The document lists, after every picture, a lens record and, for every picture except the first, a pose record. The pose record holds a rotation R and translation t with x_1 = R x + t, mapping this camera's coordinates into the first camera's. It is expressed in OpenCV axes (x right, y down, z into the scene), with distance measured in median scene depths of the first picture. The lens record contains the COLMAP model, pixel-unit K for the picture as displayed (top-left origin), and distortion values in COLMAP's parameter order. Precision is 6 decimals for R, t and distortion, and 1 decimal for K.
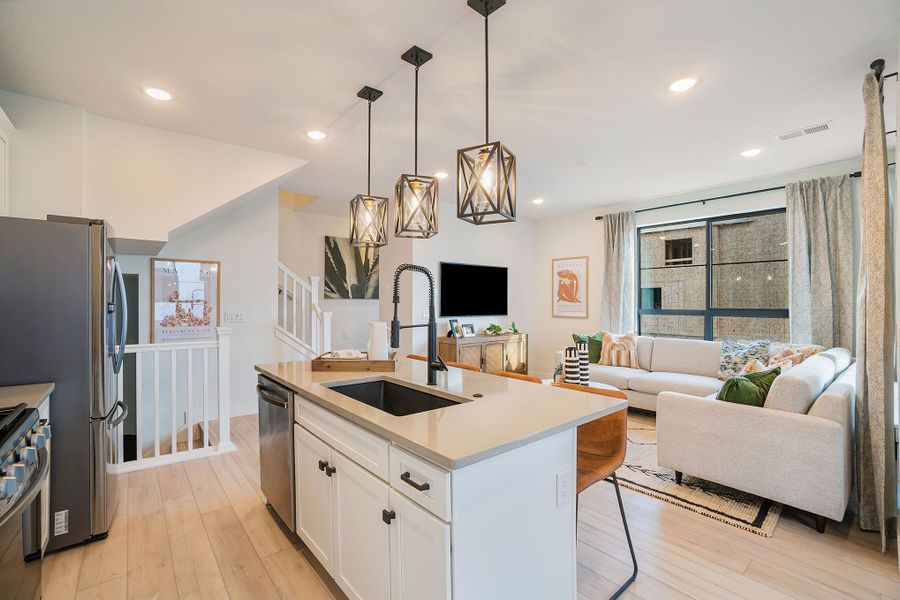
lens RADIAL K [[394.0, 0, 429.4], [0, 394.0, 300.6], [0, 0, 1]] dist [-0.032048, 0.000102]
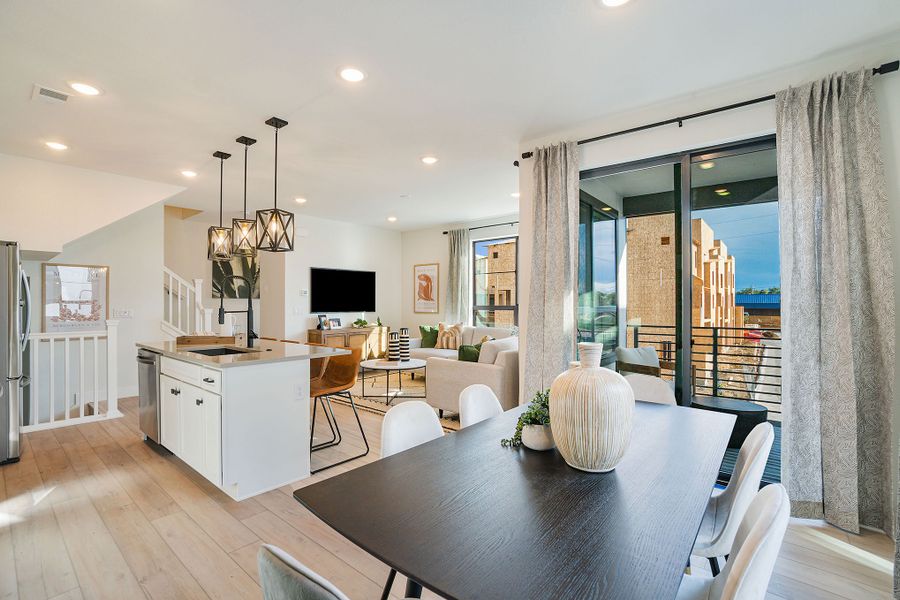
lens RADIAL K [[408.7, 0, 422.4], [0, 408.7, 301.0], [0, 0, 1]] dist [-0.010968, 0.000452]
pose [[0.986744, -0.004296, 0.162226, 0.174885], [0.004631, 0.999988, -0.001686, 0.009430], [-0.162217, 0.002415, 0.986752, -0.319932]]
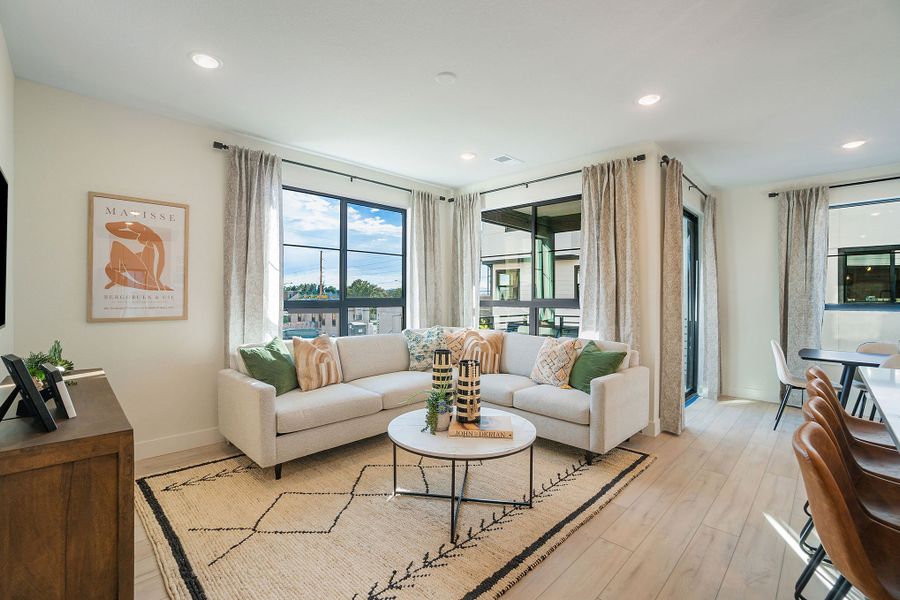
lens RADIAL K [[396.8, 0, 444.4], [0, 396.8, 299.6], [0, 0, 1]] dist [-0.060082, 0.018649]
pose [[-0.098498, -0.010333, 0.995084, -0.204698], [-0.008985, 0.999915, 0.009494, 0.011057], [-0.995097, -0.008006, -0.098582, 0.842989]]
